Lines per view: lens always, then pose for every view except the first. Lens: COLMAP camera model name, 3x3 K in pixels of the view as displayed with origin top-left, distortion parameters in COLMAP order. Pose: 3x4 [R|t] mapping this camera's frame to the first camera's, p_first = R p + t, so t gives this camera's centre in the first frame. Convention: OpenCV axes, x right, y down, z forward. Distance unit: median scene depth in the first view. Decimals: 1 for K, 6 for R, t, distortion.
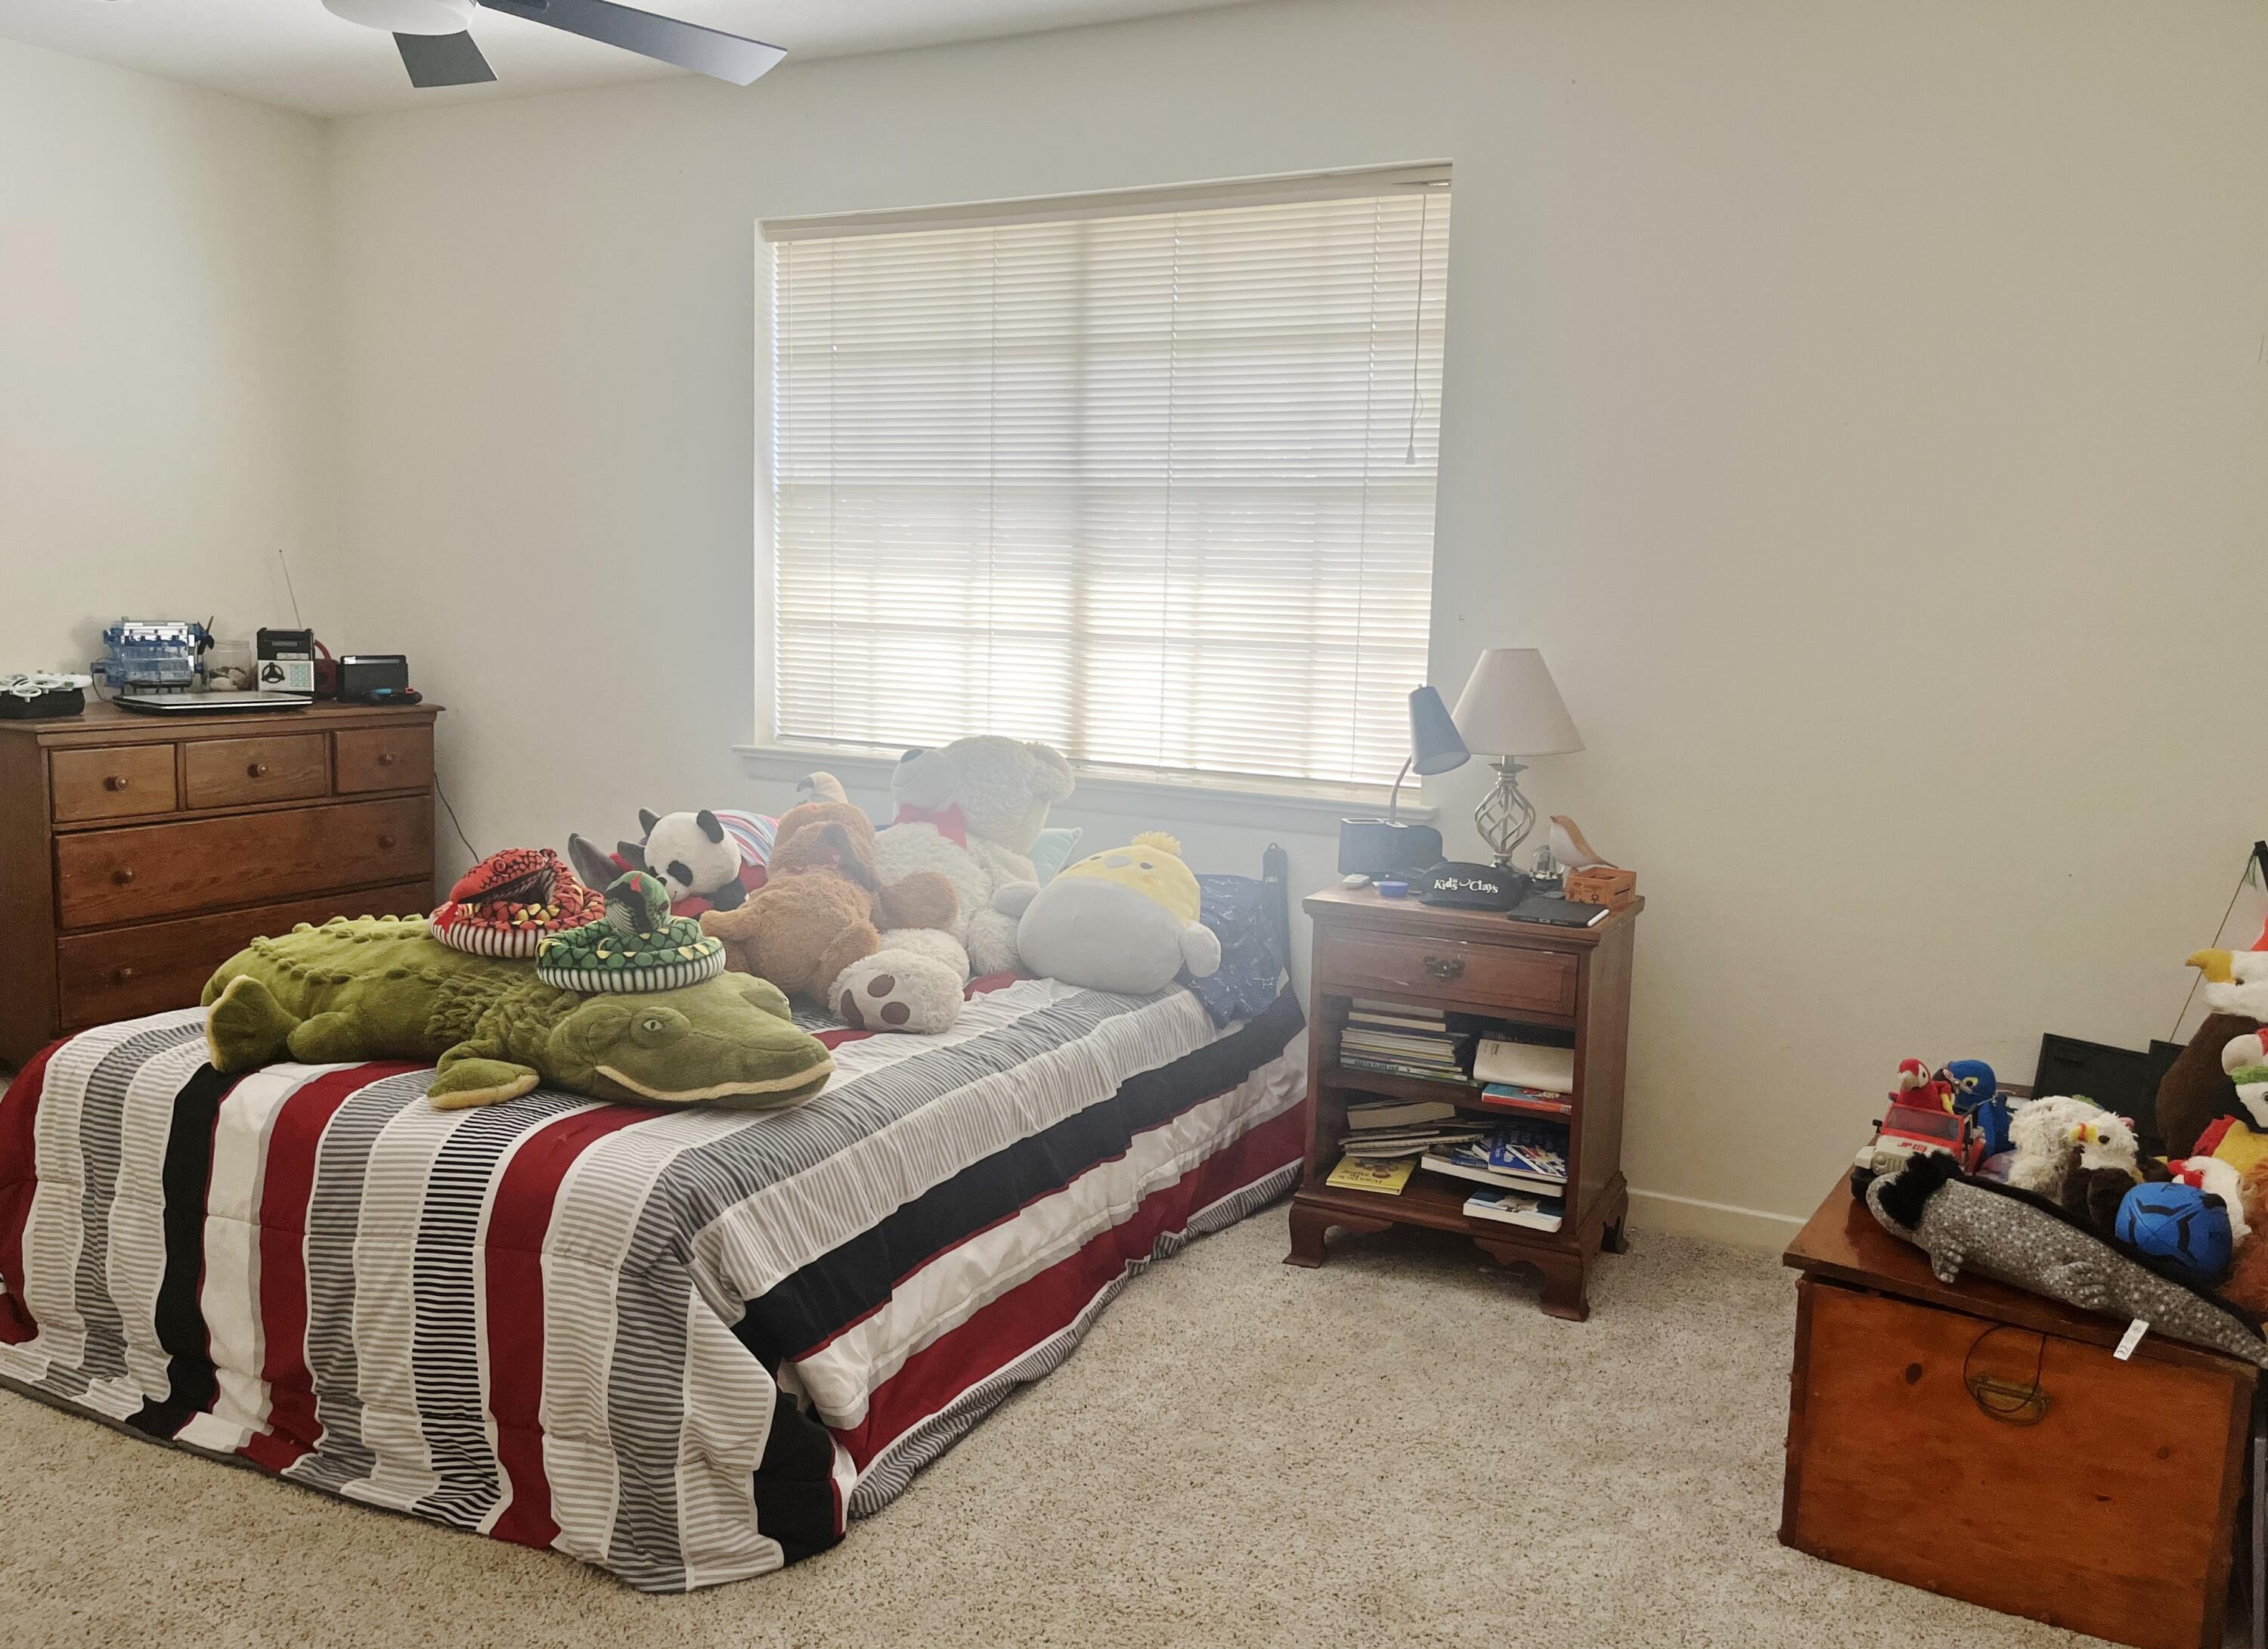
lens RADIAL K [[1725.9, 0, 1134.0], [0, 1725.9, 824.5], [0, 0, 1]] dist [-0.003044, -0.000902]
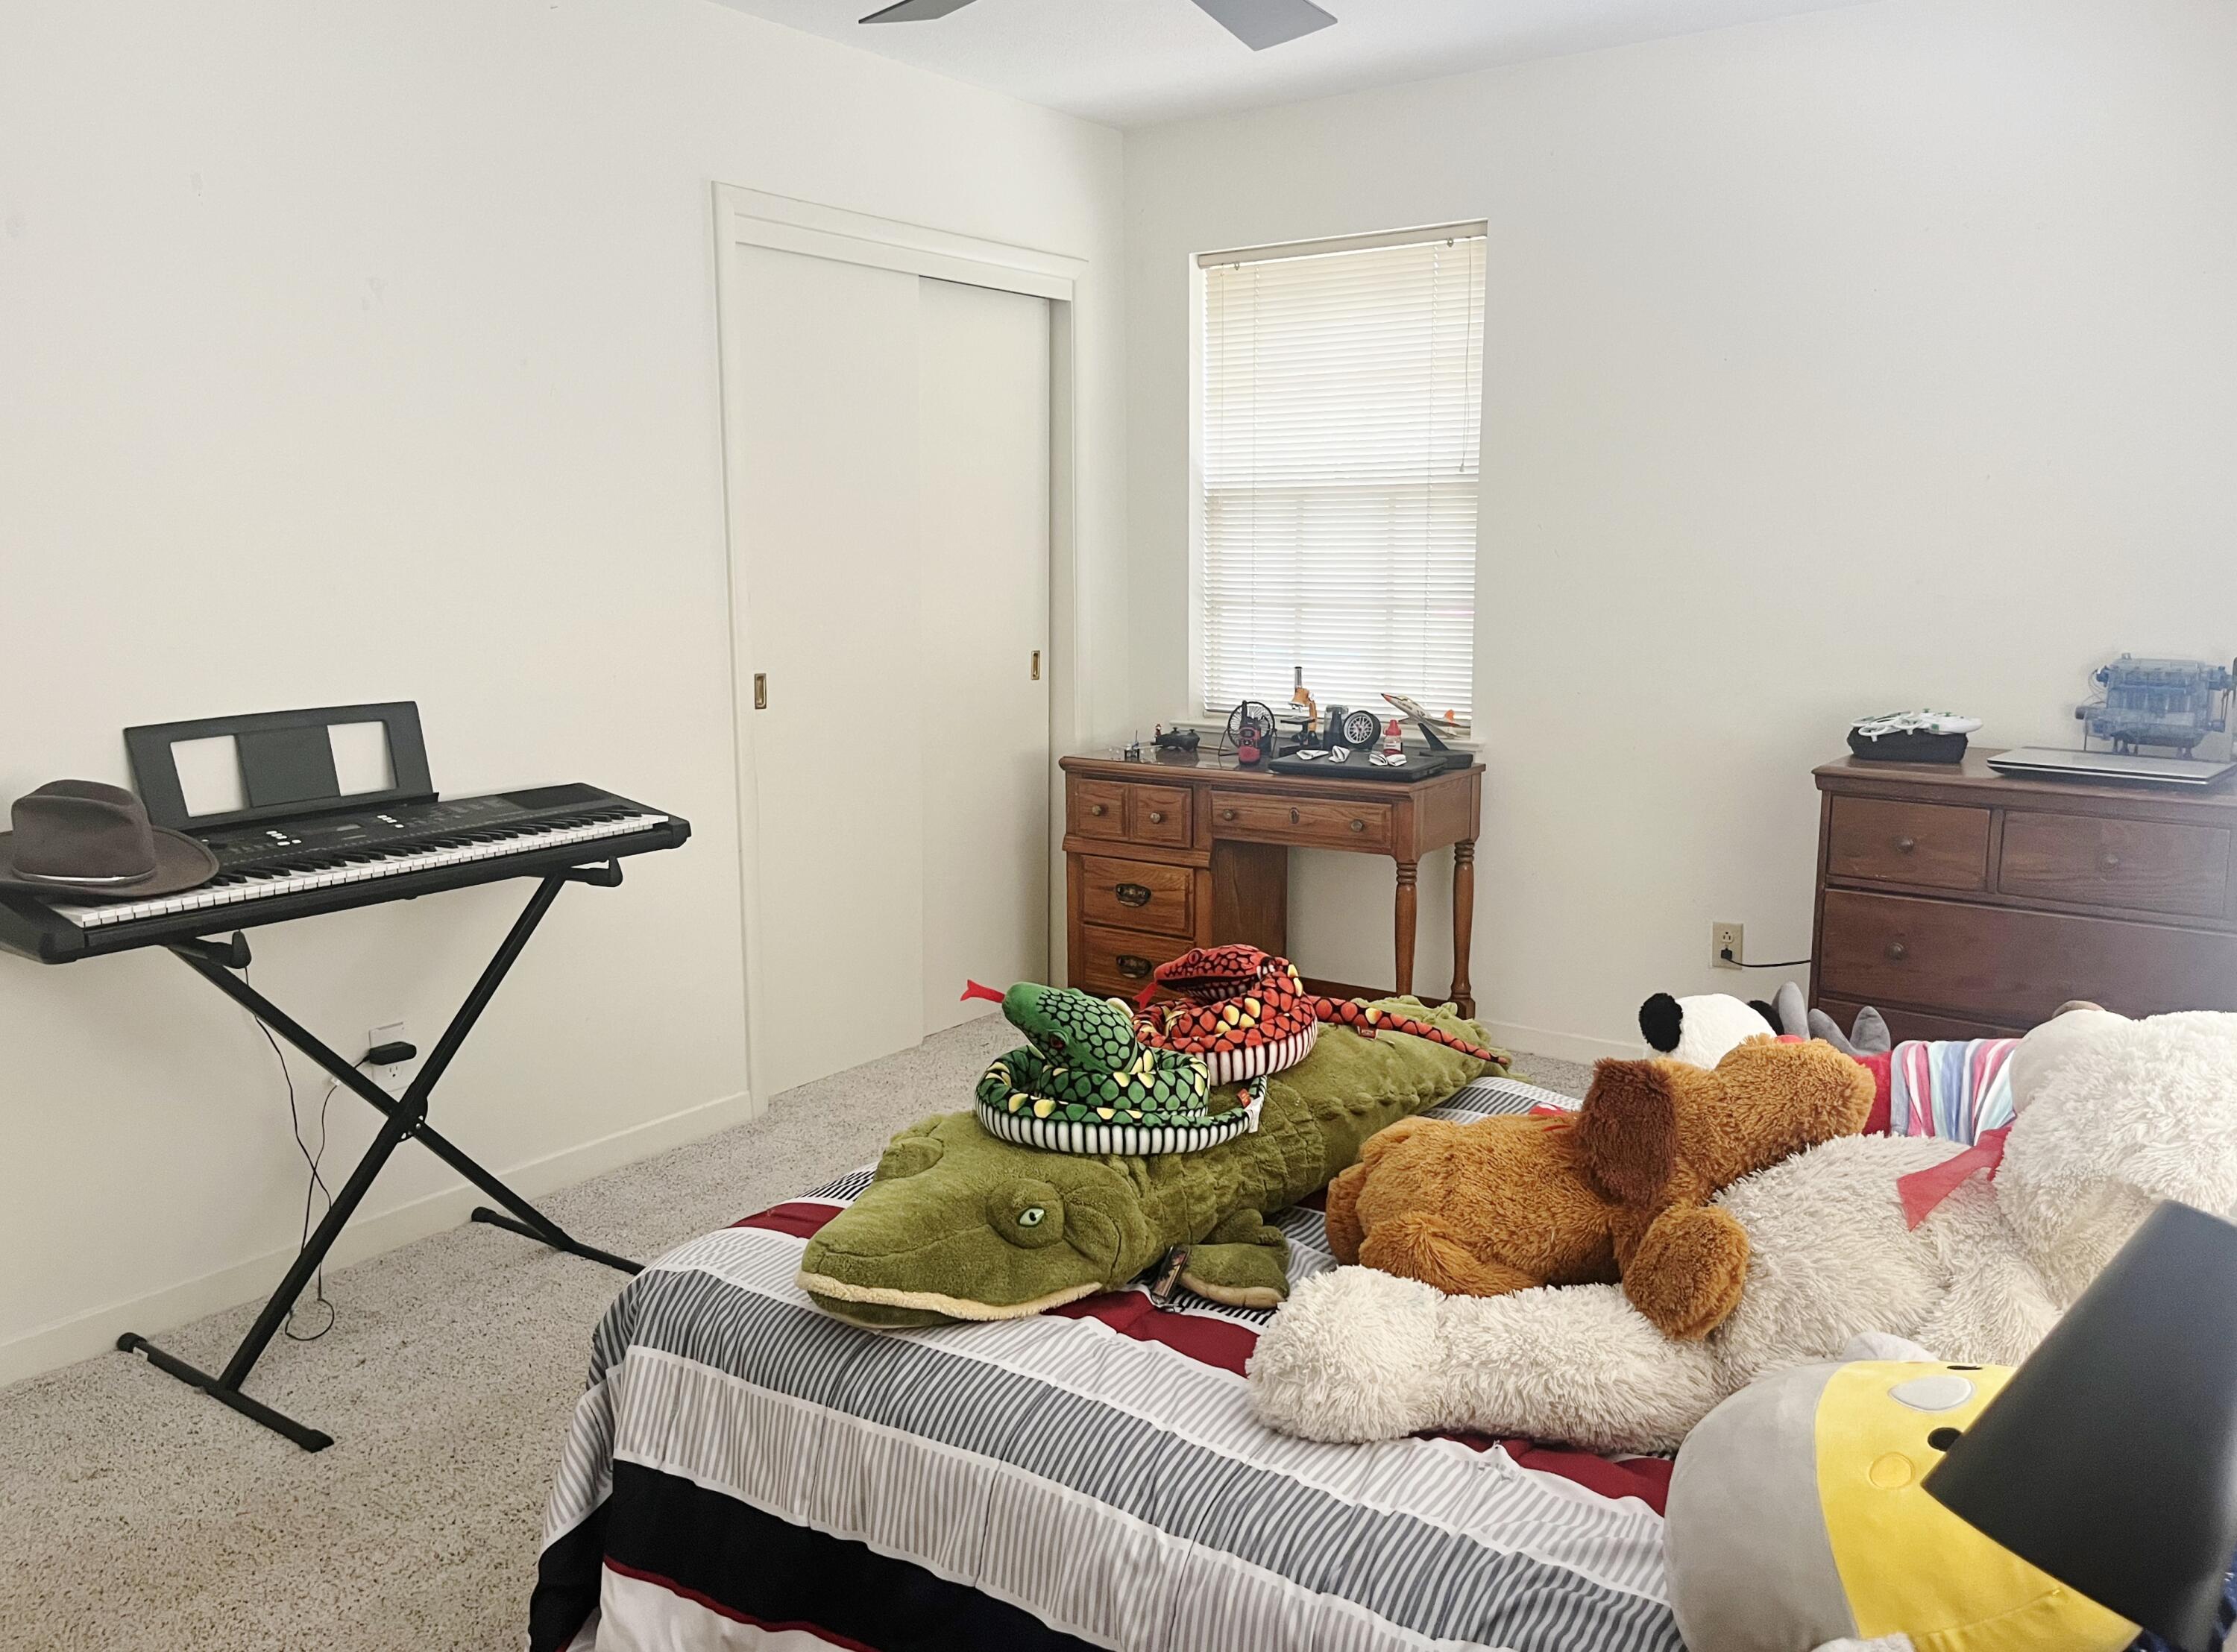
lens RADIAL K [[1718.6, 0, 1118.5], [0, 1718.6, 826.0], [0, 0, 1]] dist [0.006320, -0.001770]
pose [[-0.147741, 0.126701, -0.980877, 0.498090], [-0.131733, 0.980403, 0.146482, -0.178727], [0.980214, 0.150855, -0.128155, 1.157846]]
